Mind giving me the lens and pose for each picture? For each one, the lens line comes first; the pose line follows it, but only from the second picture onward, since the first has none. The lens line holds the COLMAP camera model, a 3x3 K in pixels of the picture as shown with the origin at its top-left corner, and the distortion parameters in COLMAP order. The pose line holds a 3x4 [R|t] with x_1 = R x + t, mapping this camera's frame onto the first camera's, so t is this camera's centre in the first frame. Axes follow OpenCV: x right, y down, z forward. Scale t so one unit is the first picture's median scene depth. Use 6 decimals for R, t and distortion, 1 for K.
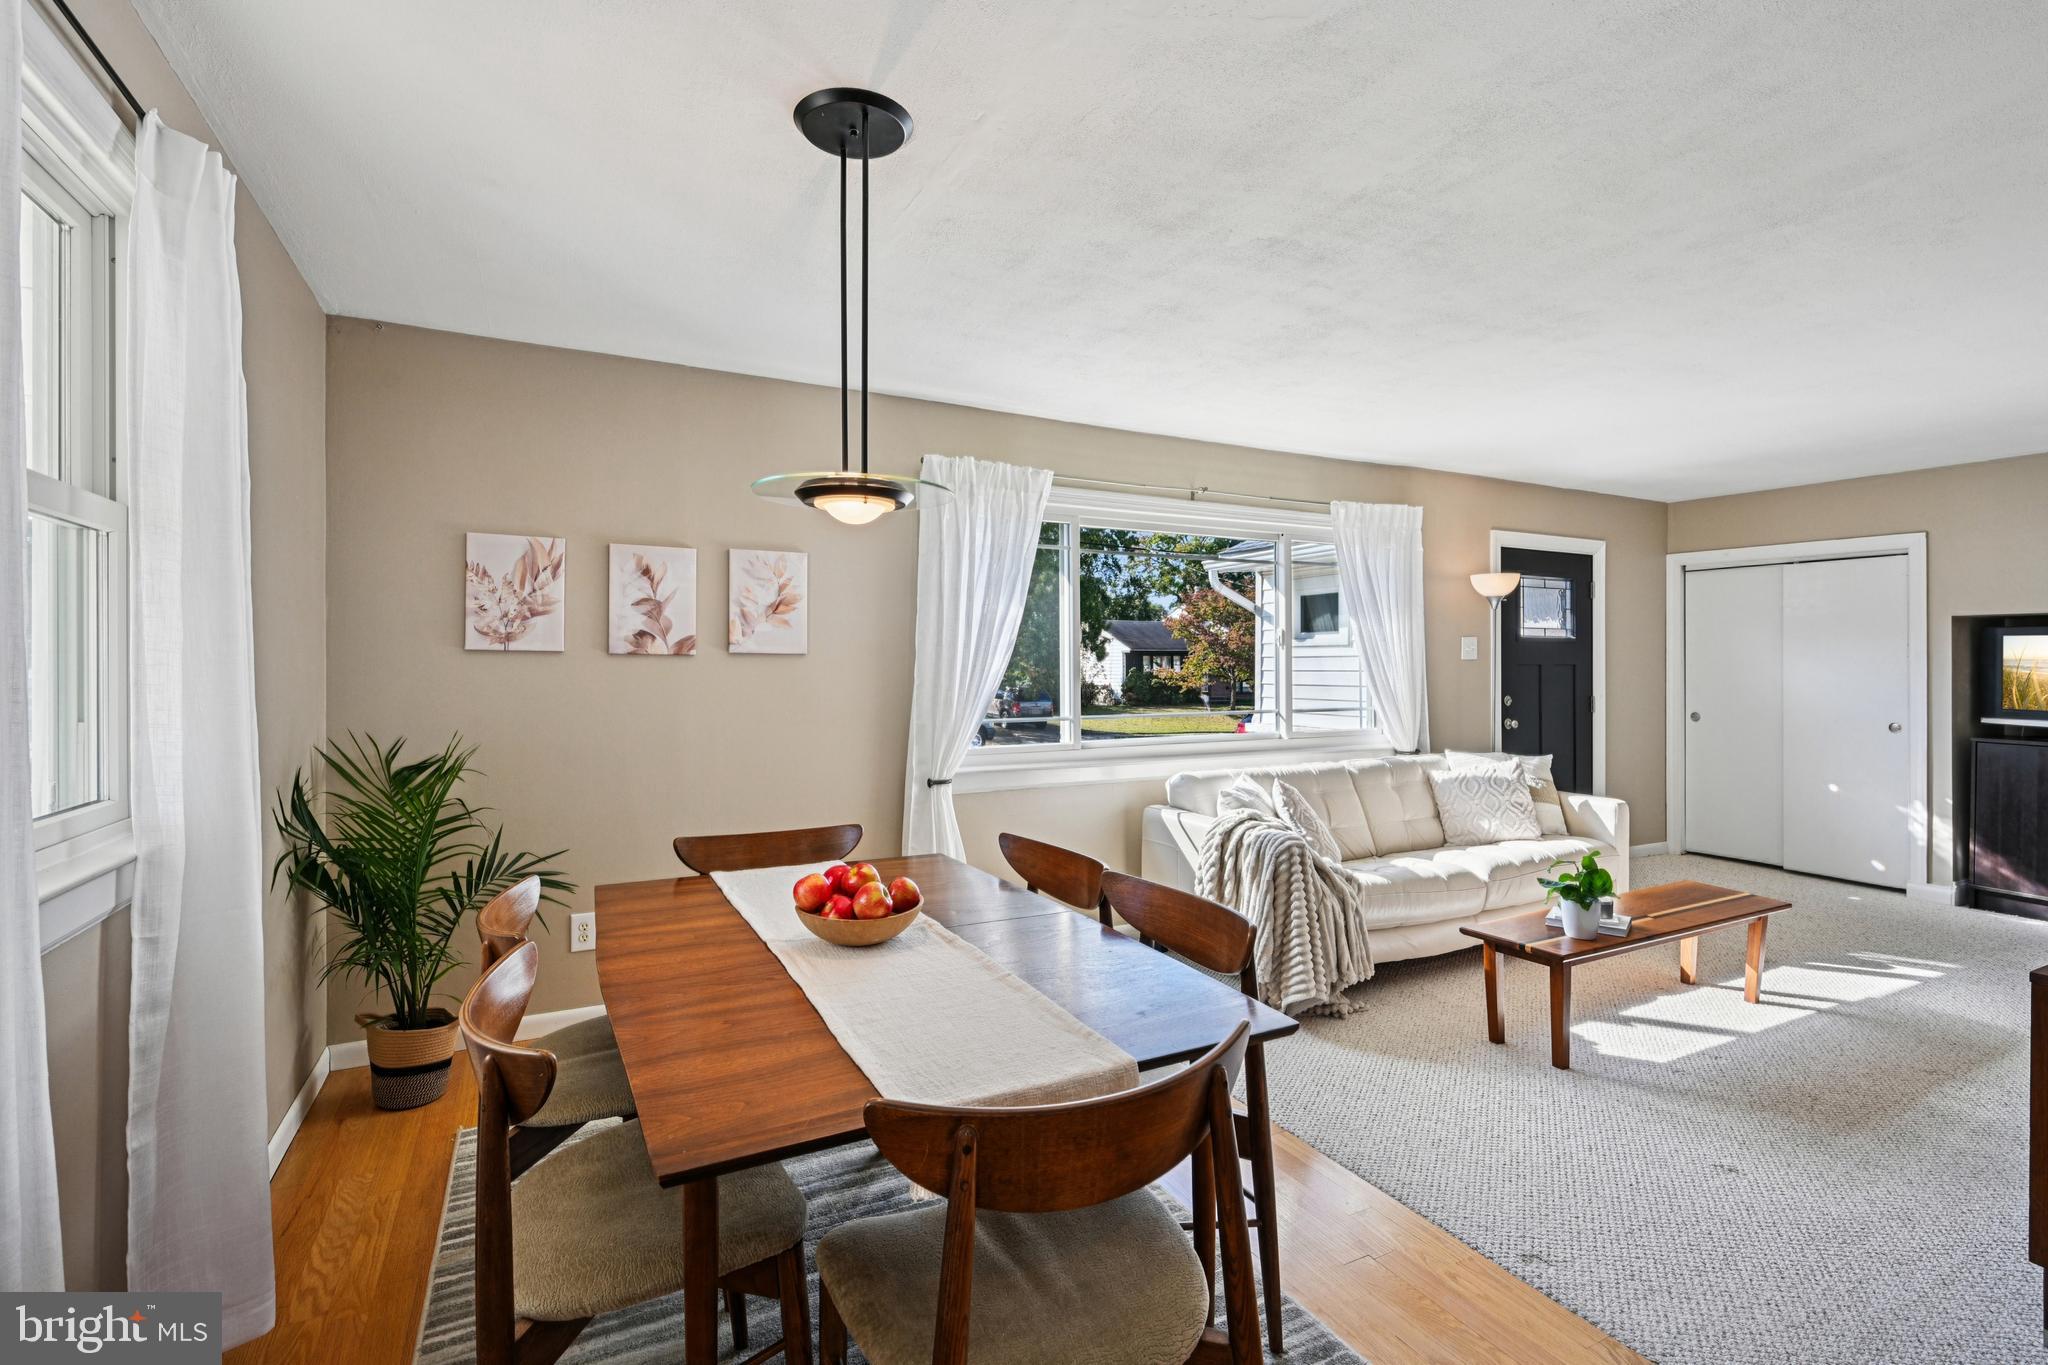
lens RADIAL K [[928.0, 0, 1026.6], [0, 928.0, 677.4], [0, 0, 1]] dist [-0.000478, 0.000370]
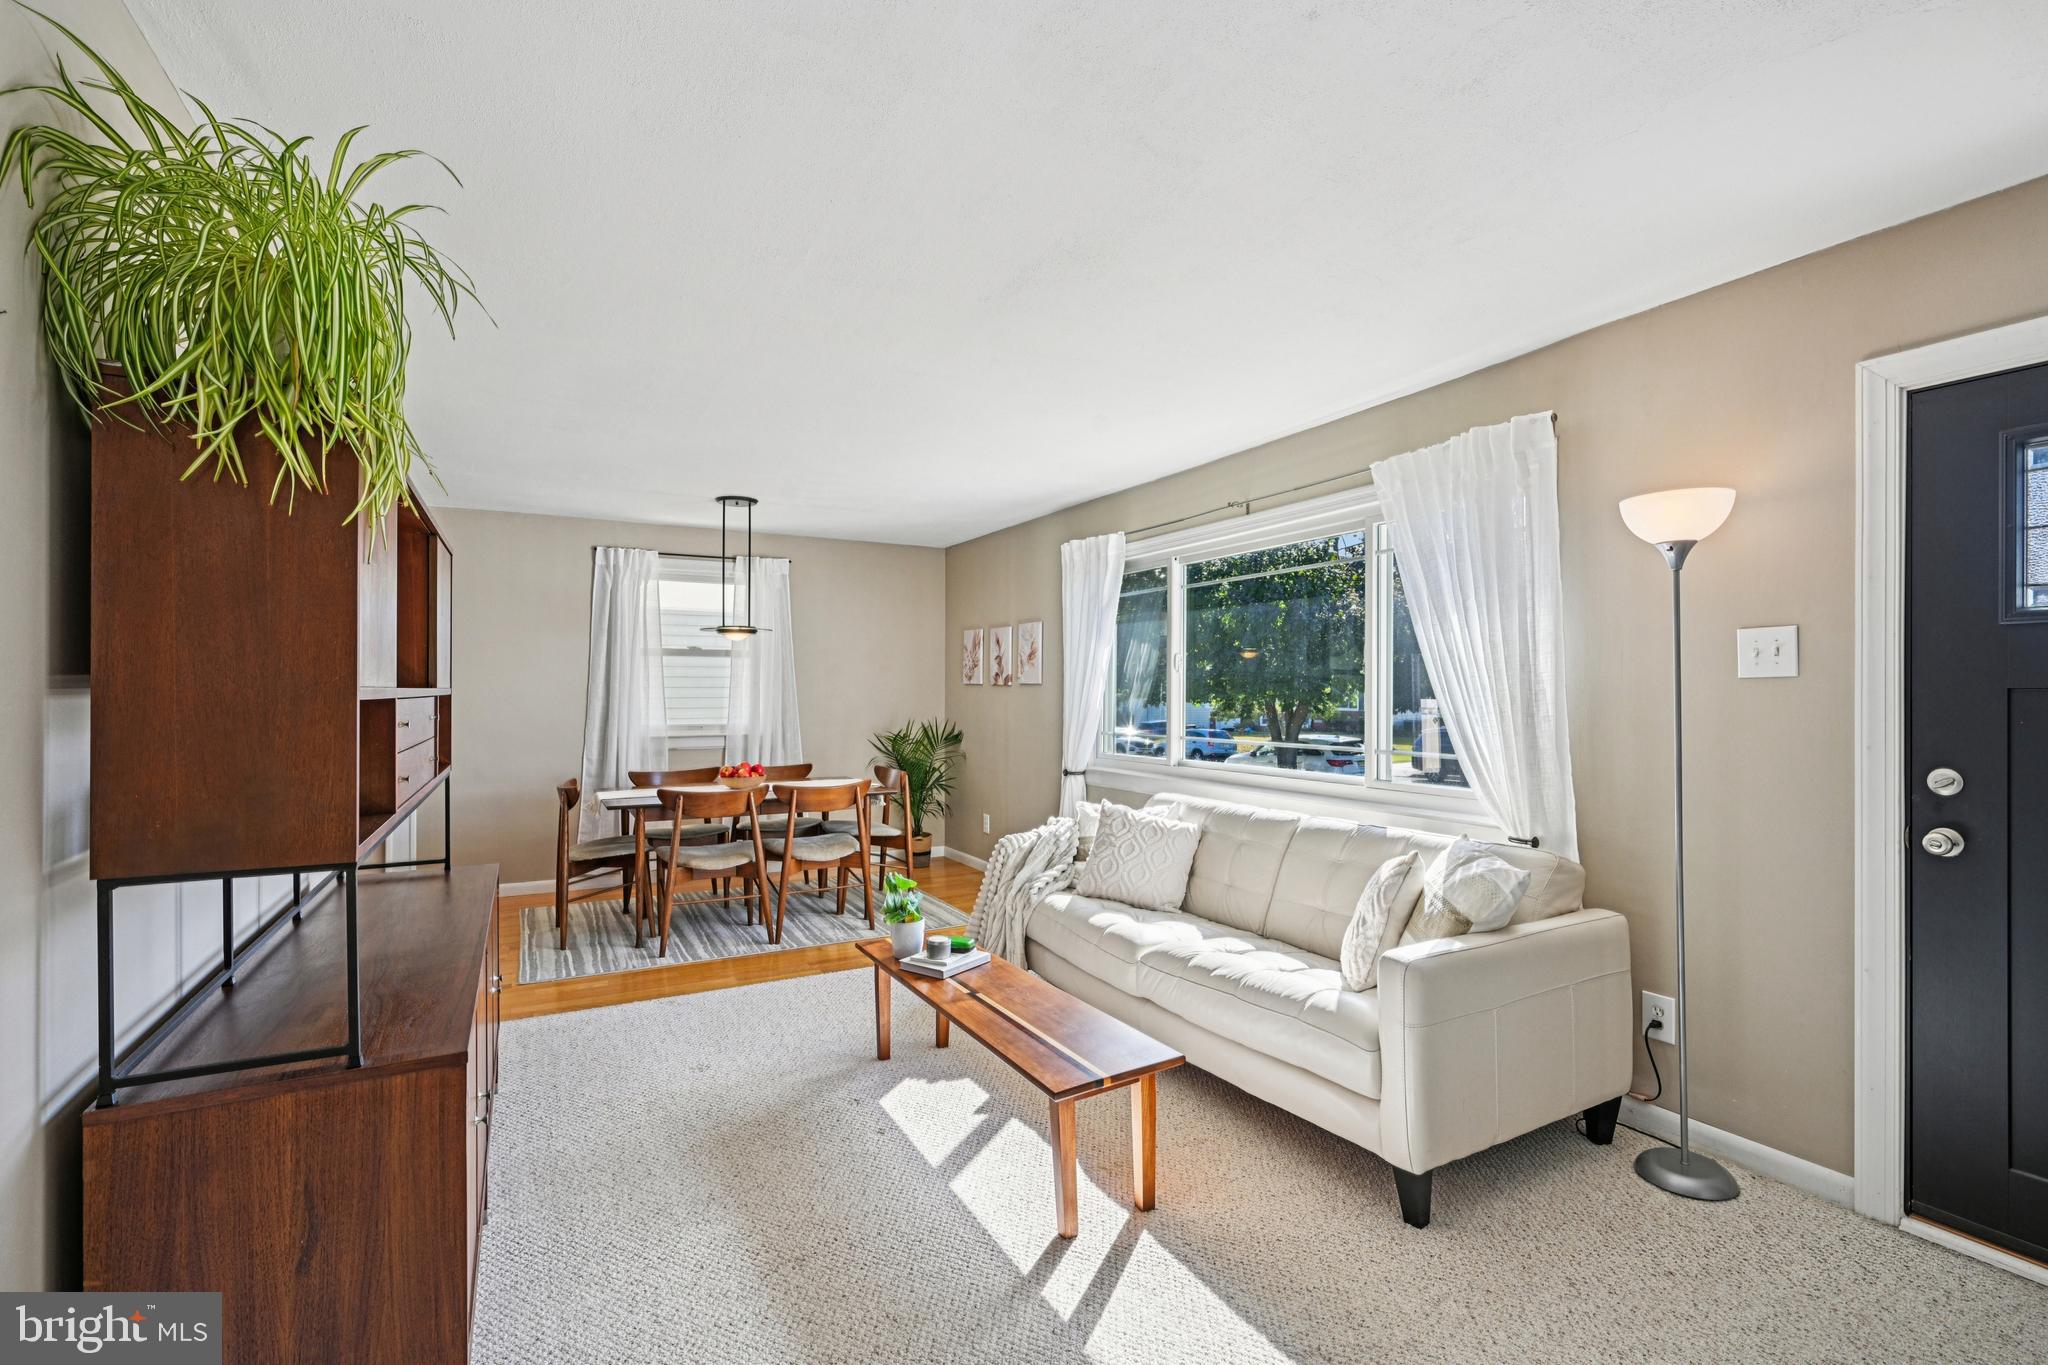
lens RADIAL K [[928.0, 0, 1026.6], [0, 928.0, 677.4], [0, 0, 1]] dist [-0.000478, 0.000370]
pose [[0.019568, -0.014770, -0.999699, 1.004346], [-0.011807, 0.999818, -0.015003, -0.008288], [0.999739, 0.012097, 0.019390, 0.685127]]
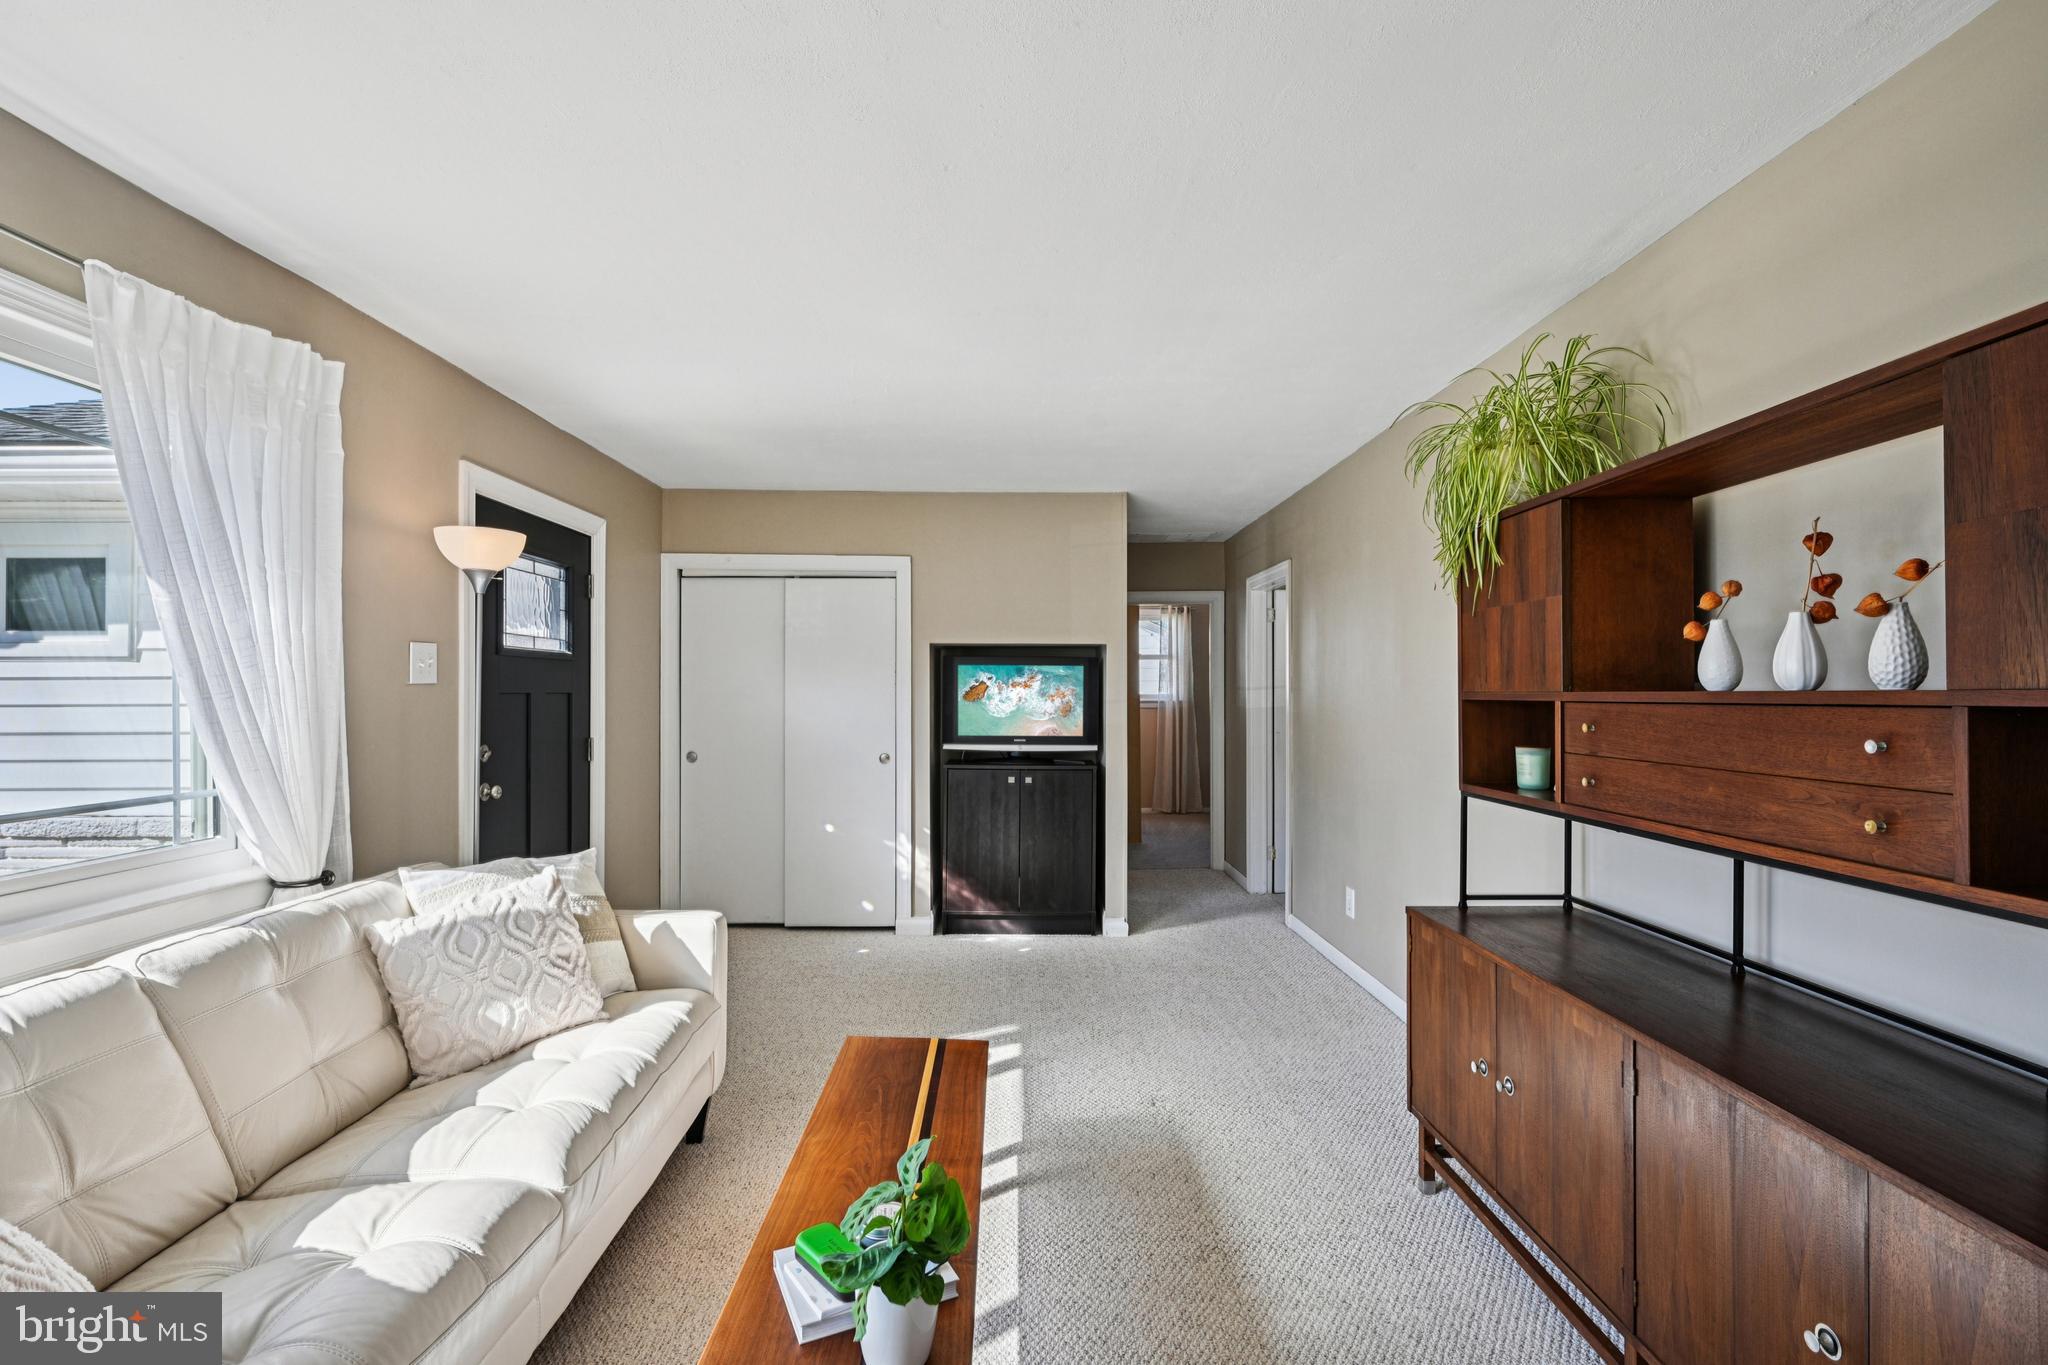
lens RADIAL K [[928.0, 0, 1026.6], [0, 928.0, 677.4], [0, 0, 1]] dist [-0.000478, 0.000370]
pose [[0.446791, 0.014535, 0.894520, 0.156395], [0.011765, 0.999686, -0.022120, -0.006896], [-0.894561, 0.020407, 0.446480, 0.470345]]
